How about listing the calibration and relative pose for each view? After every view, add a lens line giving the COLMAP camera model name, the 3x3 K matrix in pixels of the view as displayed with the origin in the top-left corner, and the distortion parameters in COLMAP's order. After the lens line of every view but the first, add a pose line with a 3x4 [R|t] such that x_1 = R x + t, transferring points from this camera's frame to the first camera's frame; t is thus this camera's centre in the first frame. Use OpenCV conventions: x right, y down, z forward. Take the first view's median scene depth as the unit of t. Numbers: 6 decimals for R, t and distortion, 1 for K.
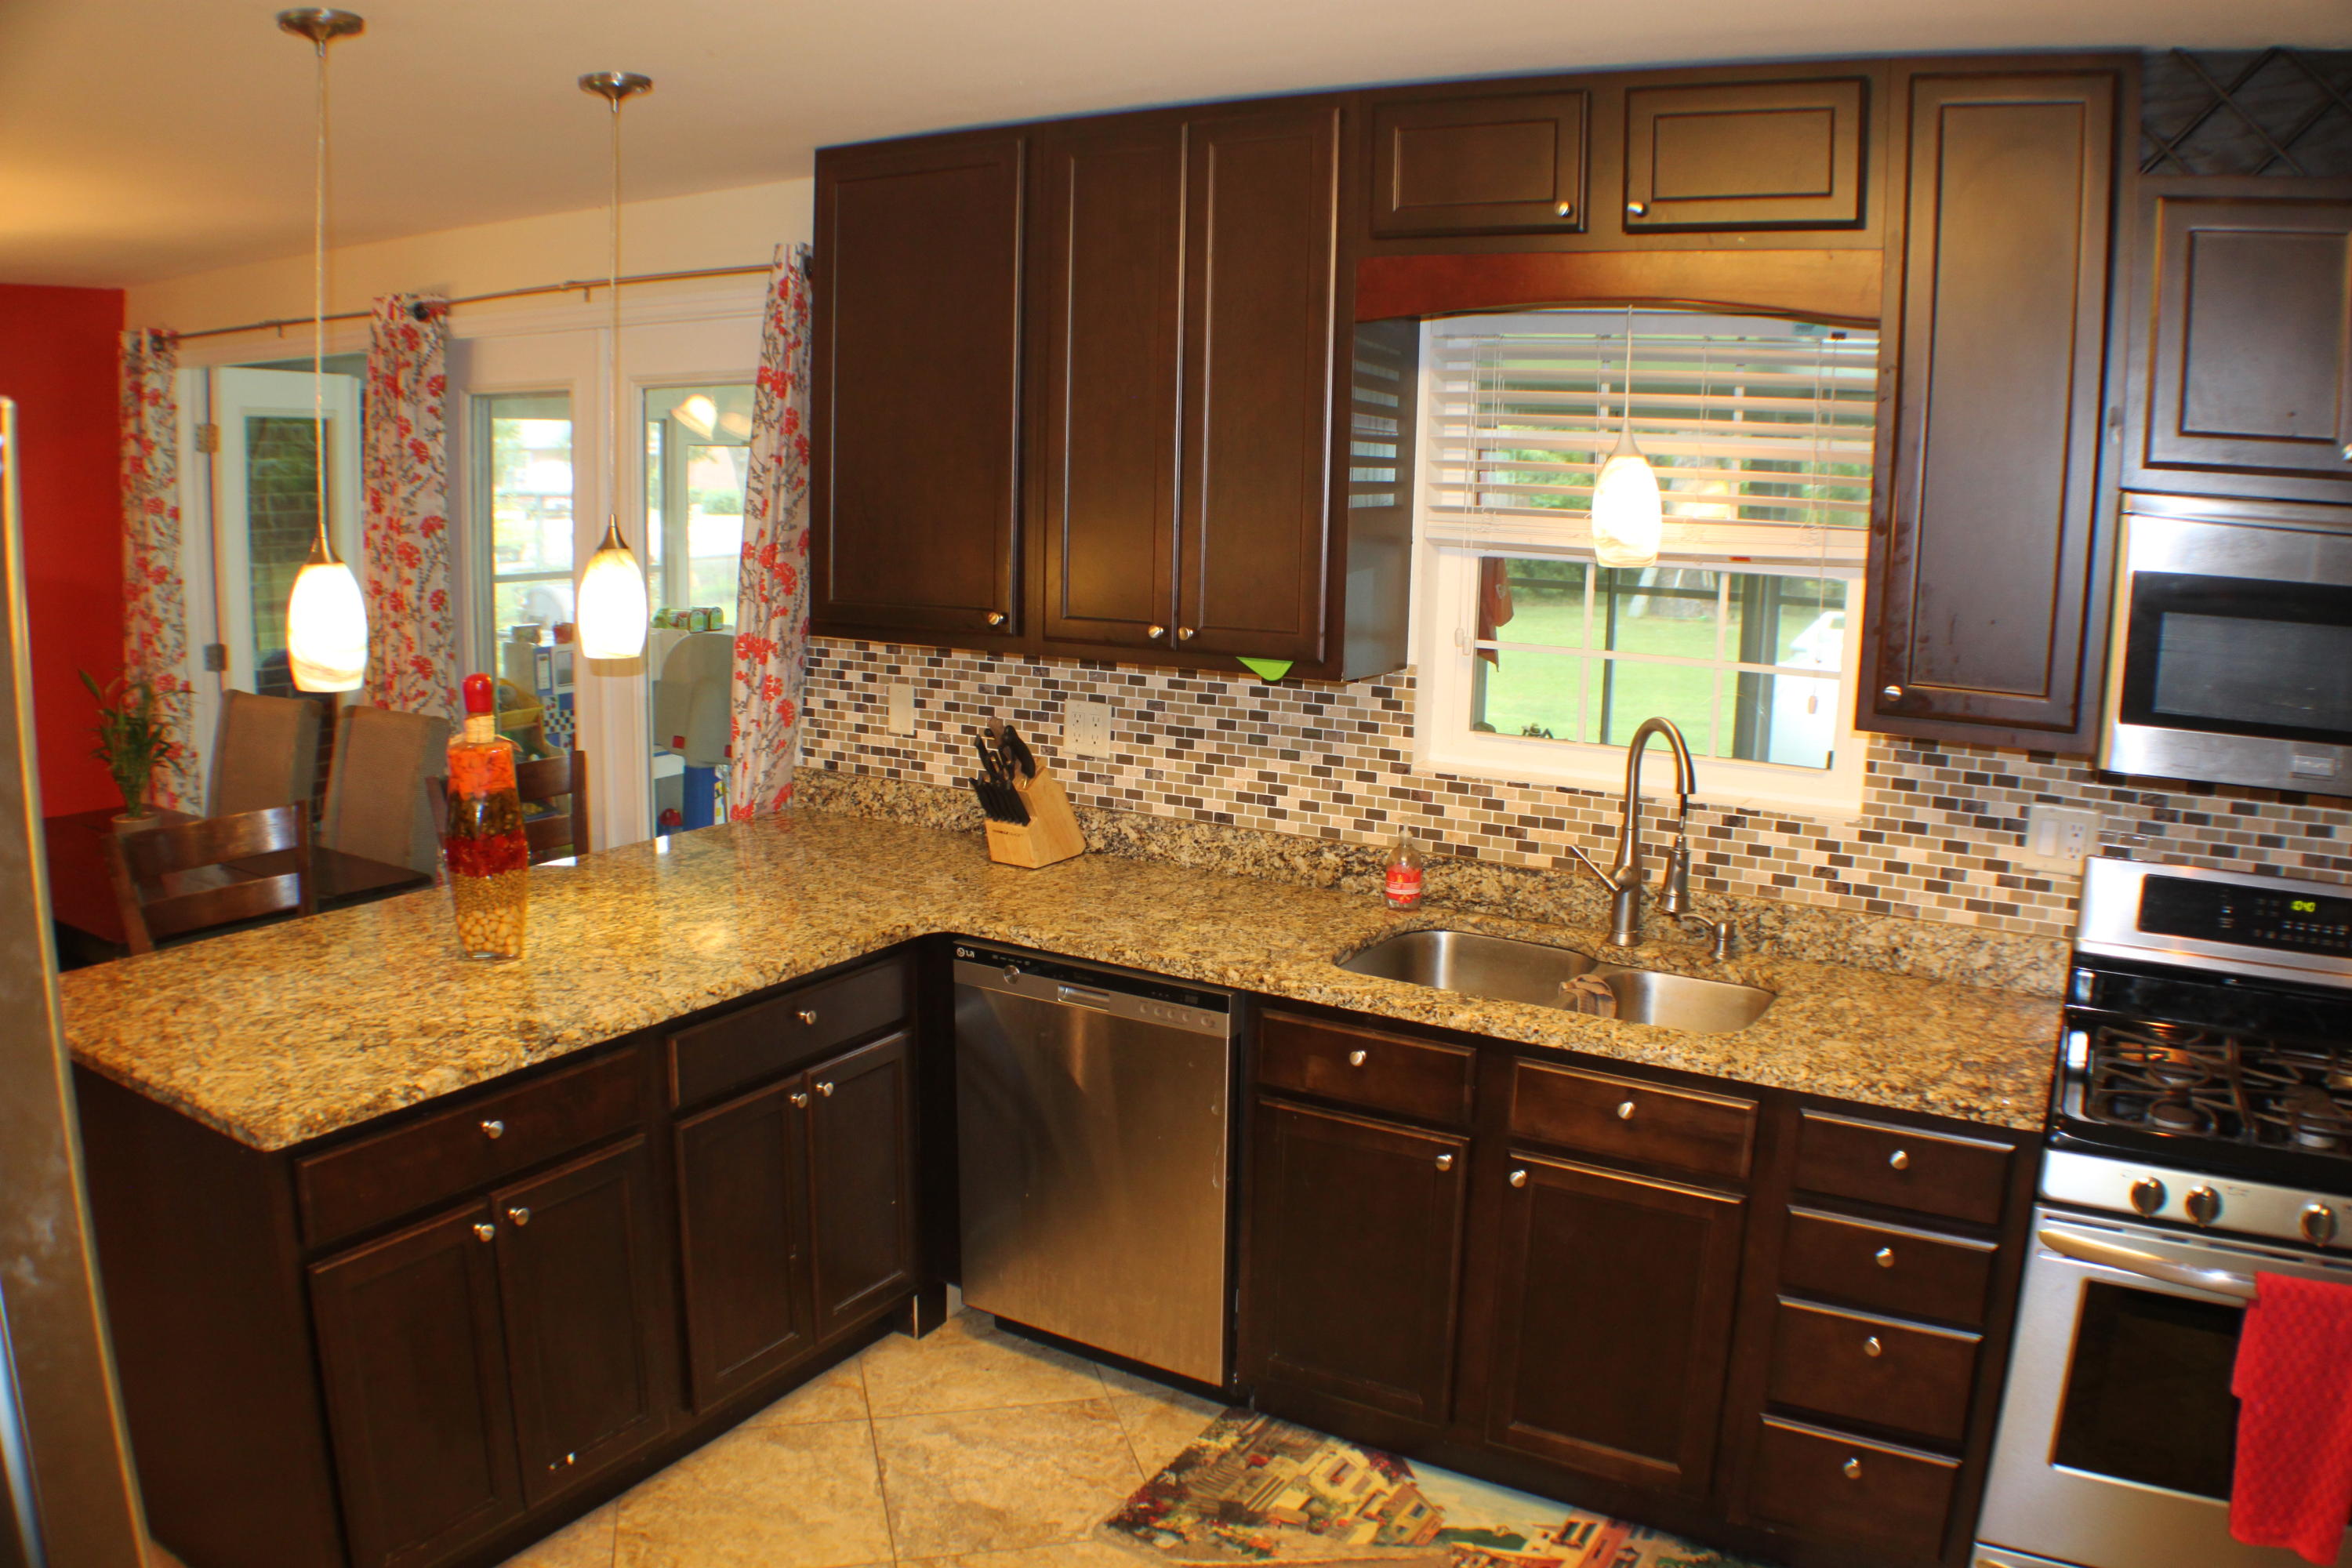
lens RADIAL K [[1719.3, 0, 1159.0], [0, 1719.3, 776.5], [0, 0, 1]] dist [-0.232582, 0.092933]
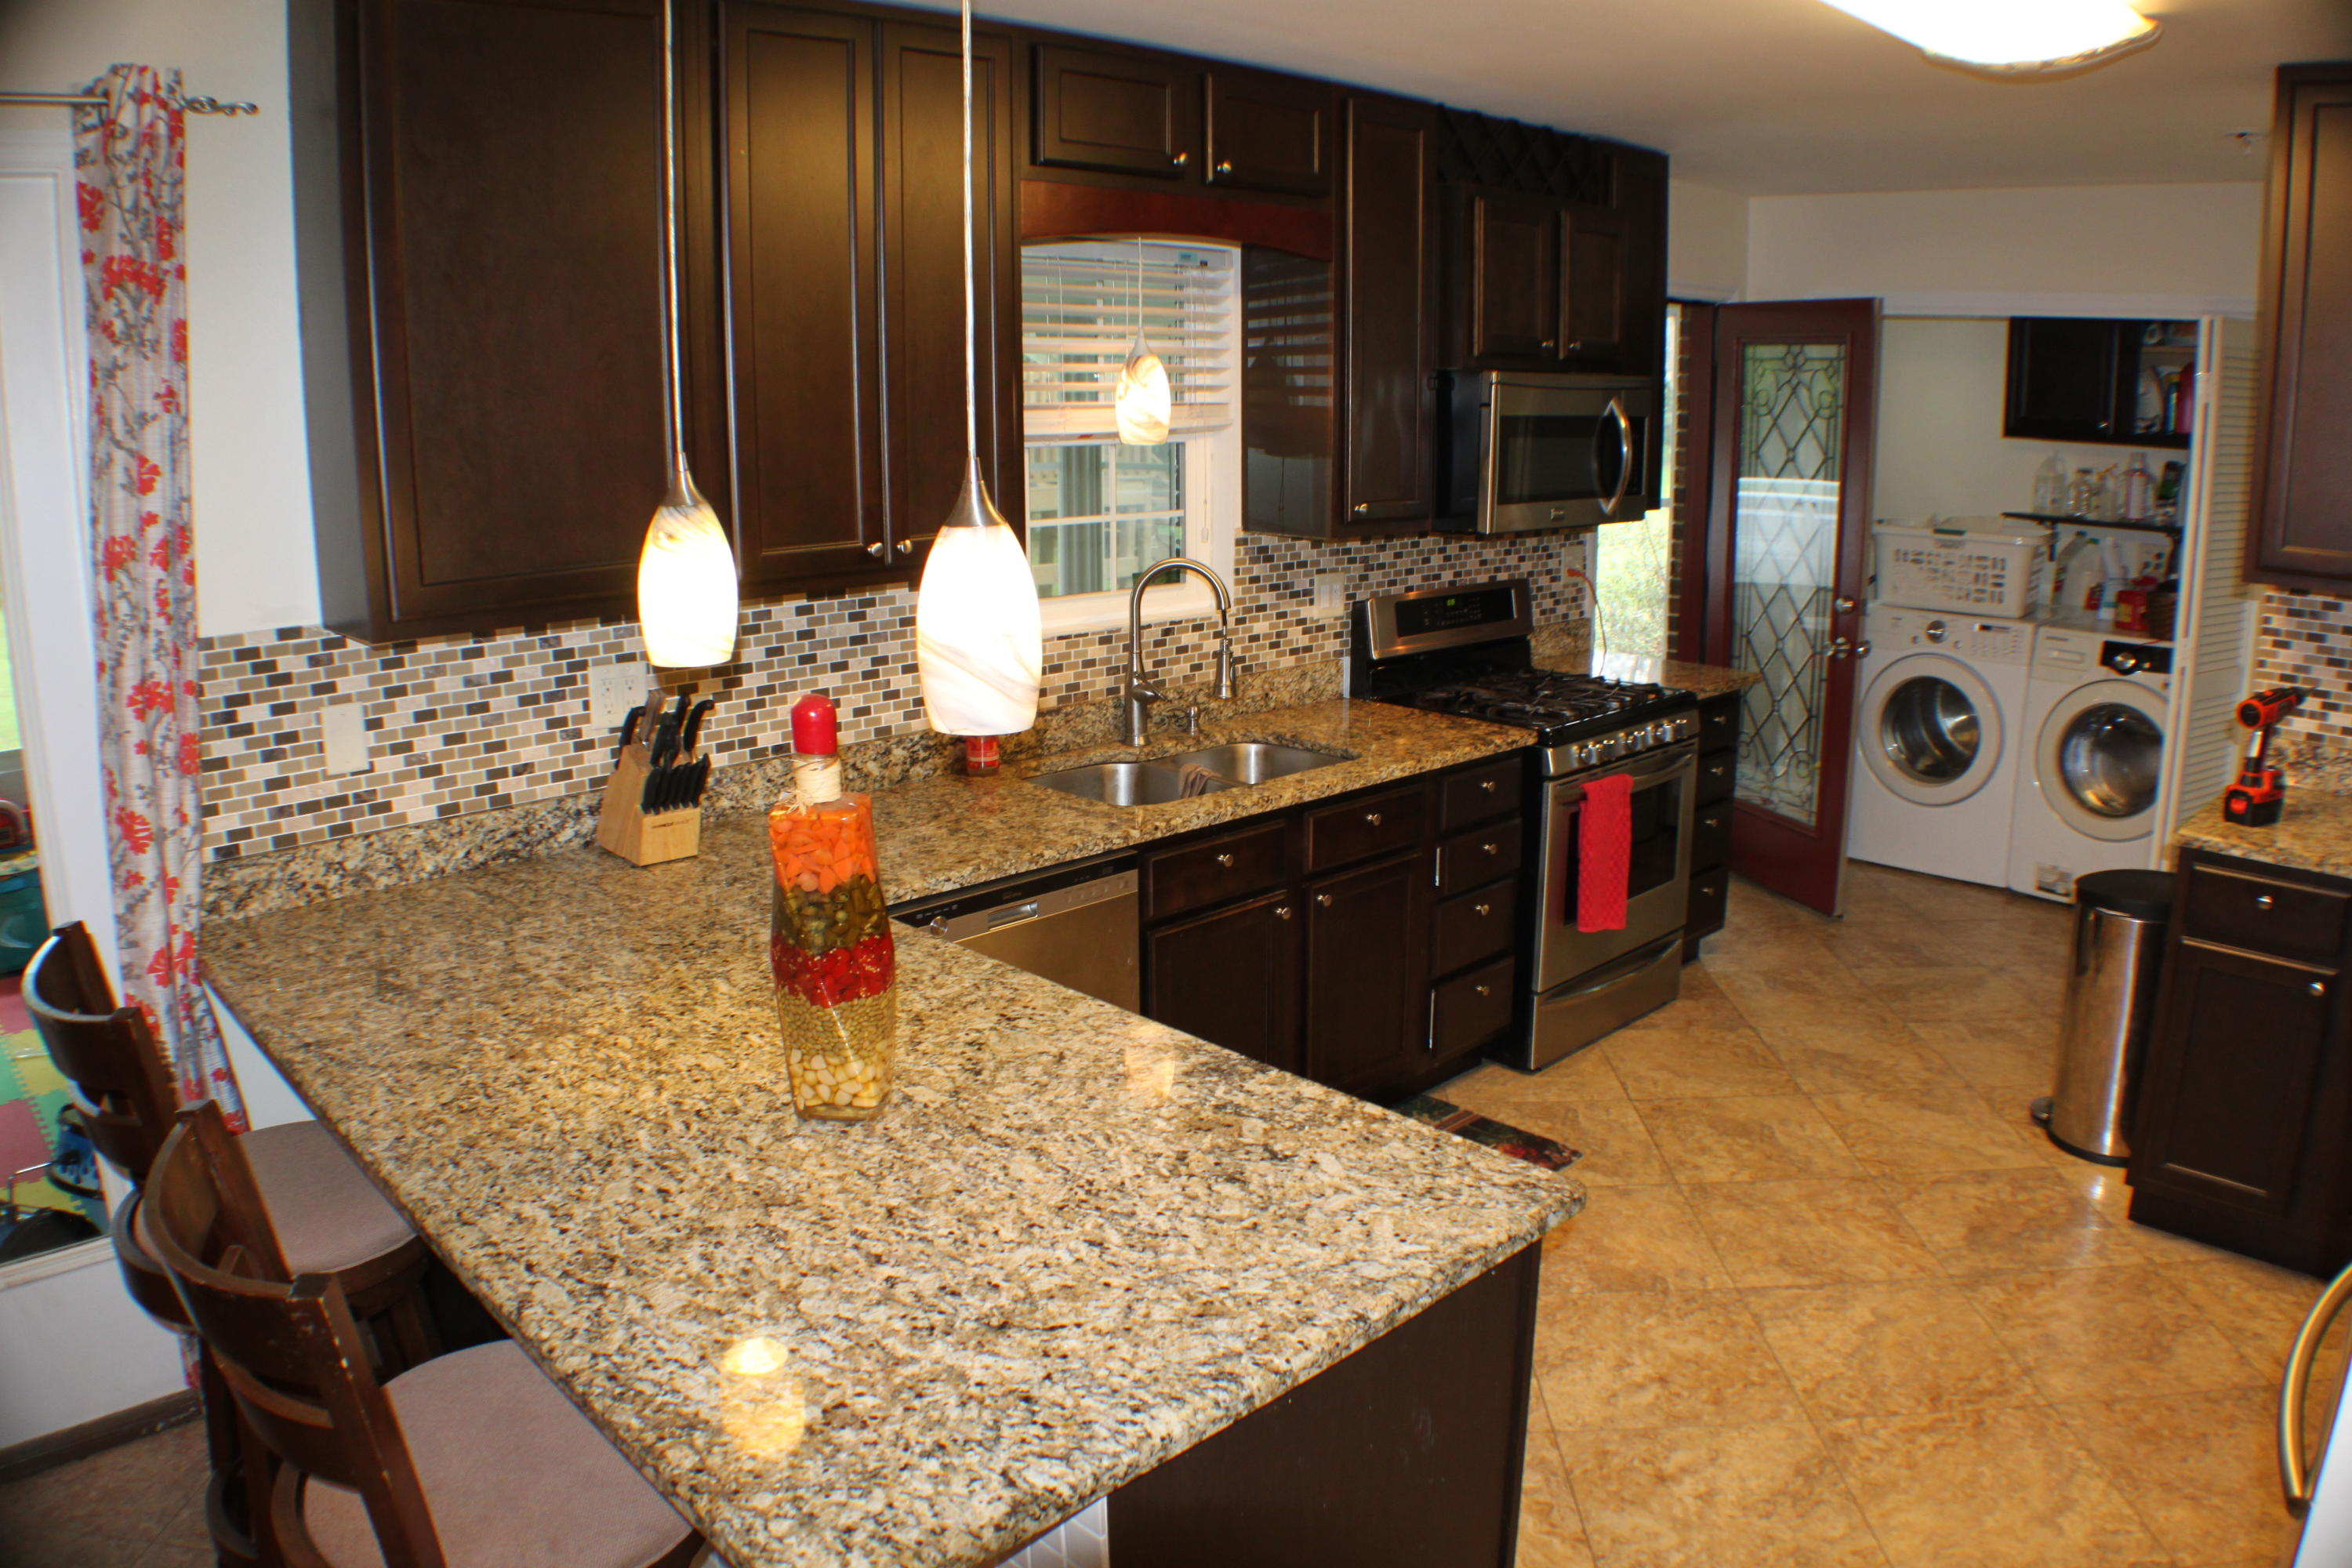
lens RADIAL K [[1668.1, 0, 1176.0], [0, 1668.1, 784.0], [0, 0, 1]] dist [-0.232361, 0.081728]
pose [[0.260806, -0.247151, 0.933218, -0.787436], [0.177174, 0.962509, 0.205394, -0.109538], [-0.948994, 0.111774, 0.294817, 0.541552]]
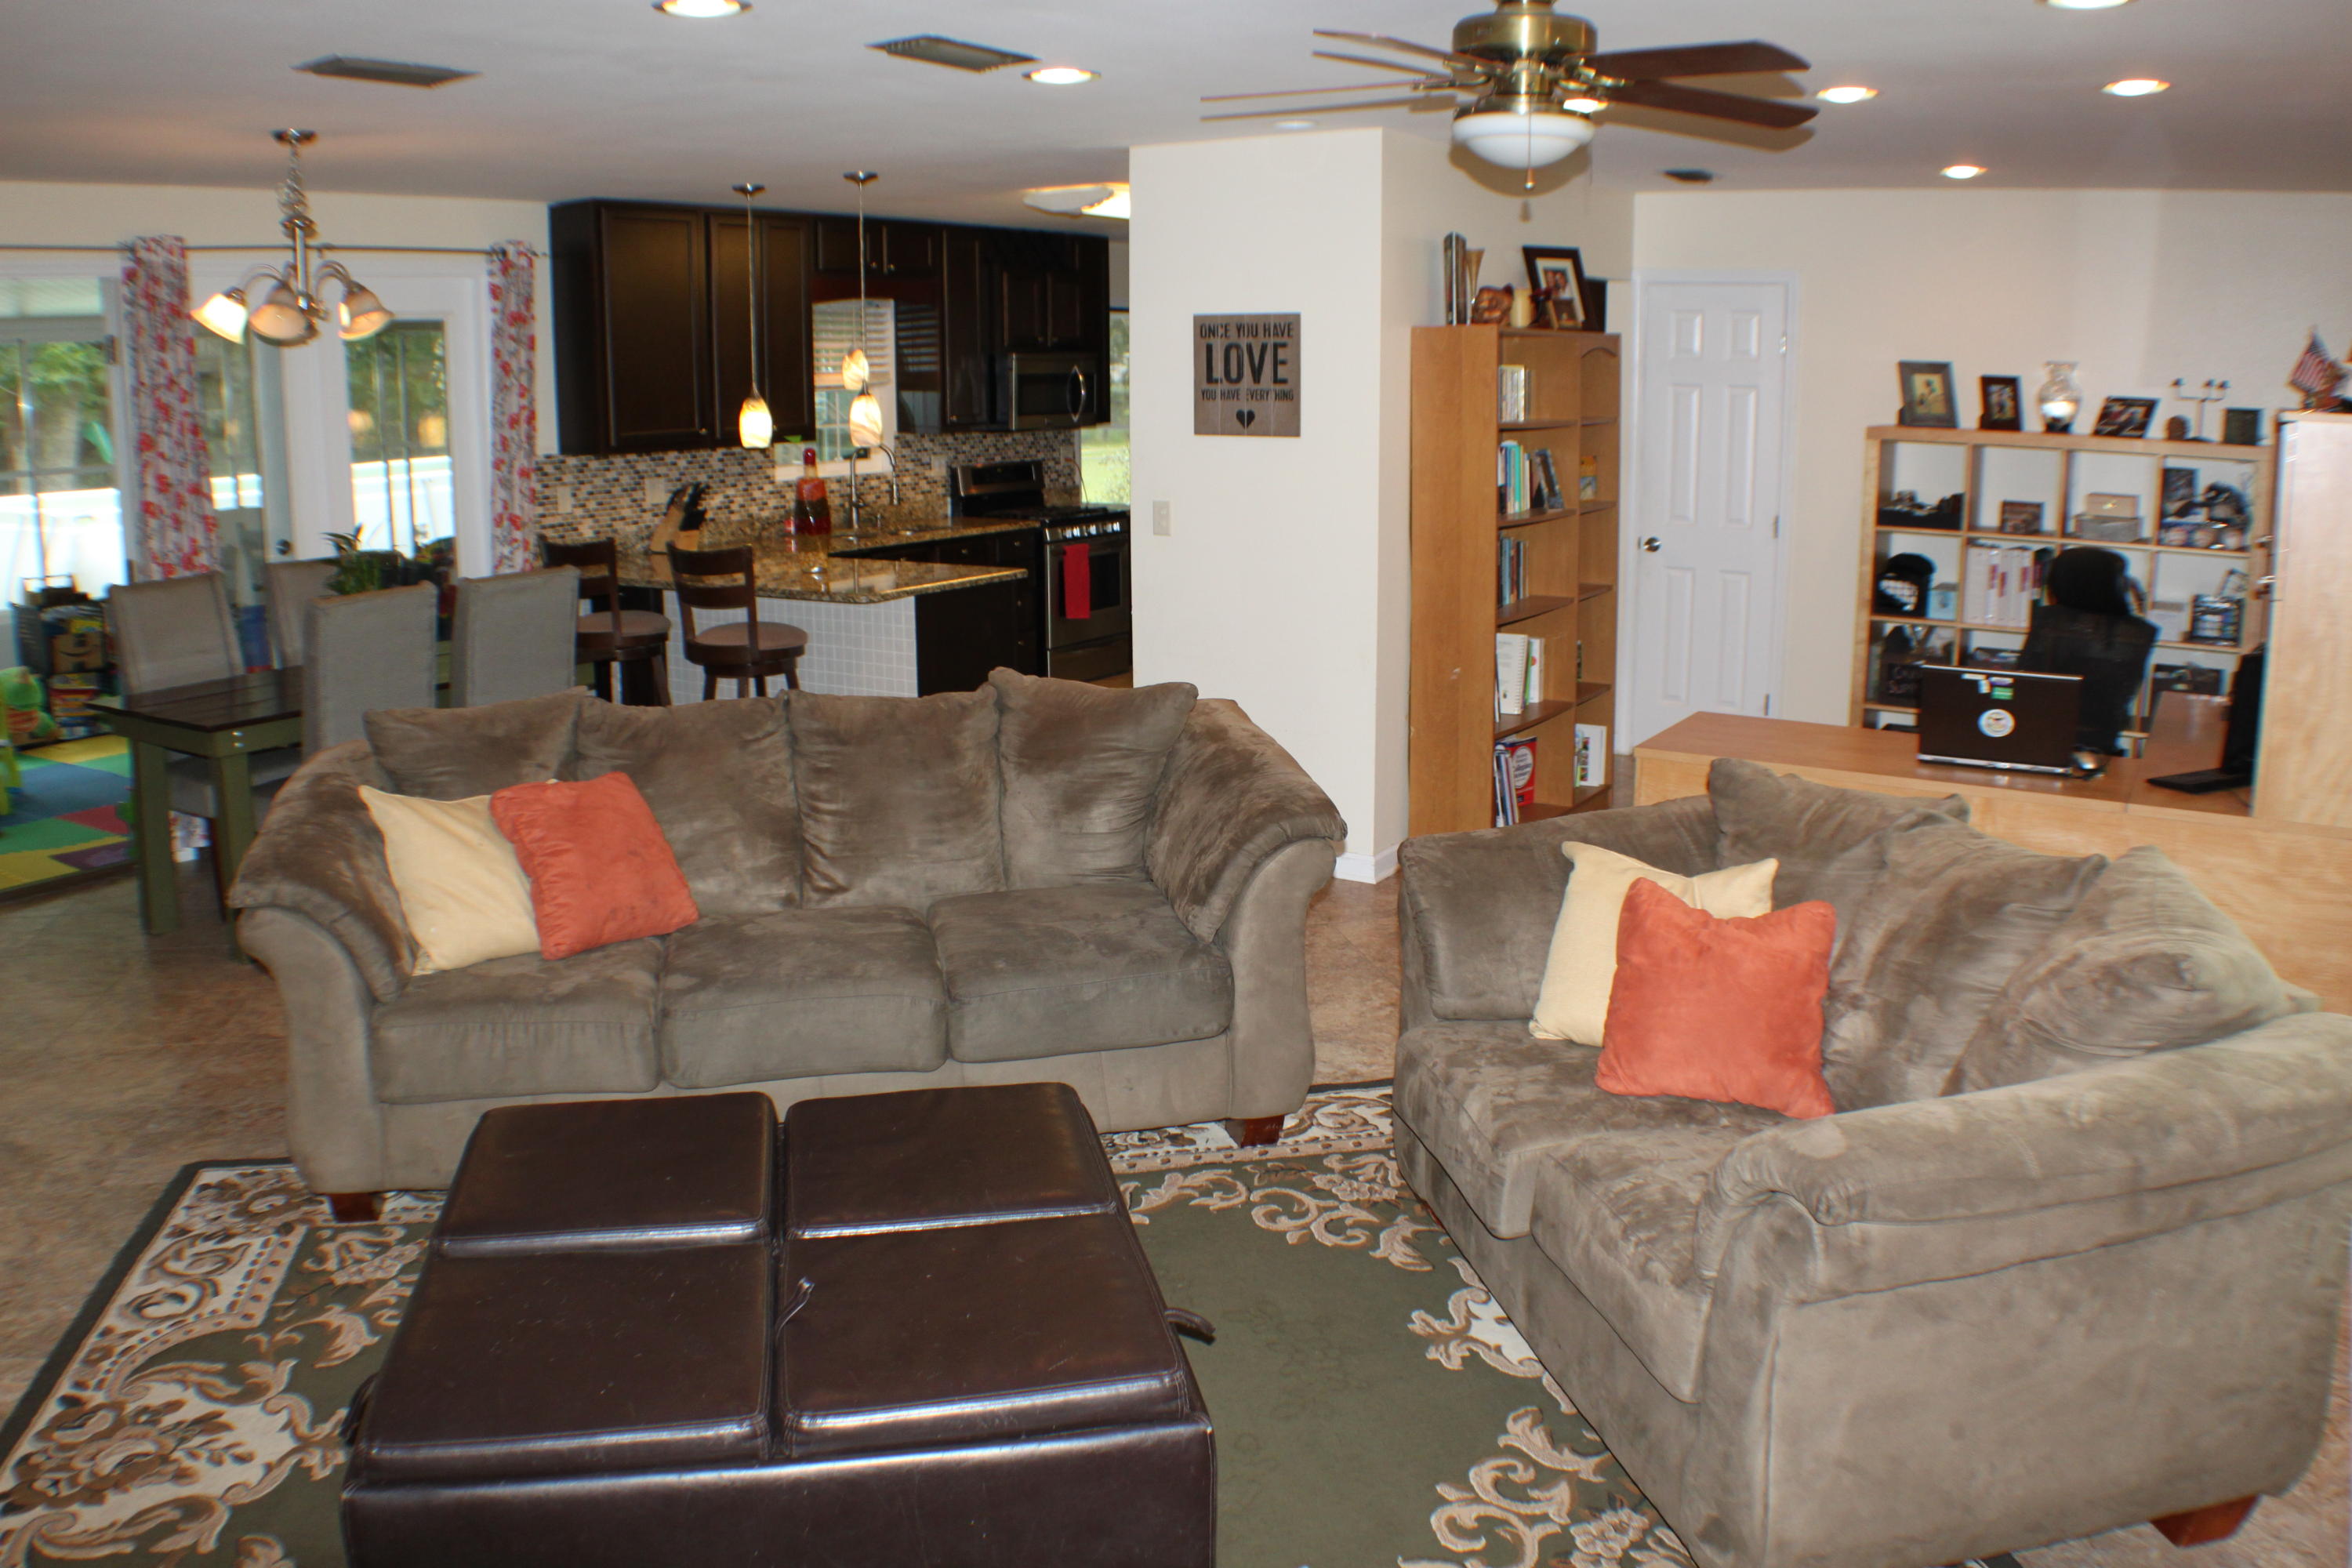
lens RADIAL K [[1884.8, 0, 1168.9], [0, 1884.8, 786.5], [0, 0, 1]] dist [-0.223598, 0.083606]
pose [[0.031063, -0.240045, 0.970265, -2.417768], [0.178579, 0.956447, 0.230909, -0.095932], [-0.983435, 0.166096, 0.072577, 0.315251]]
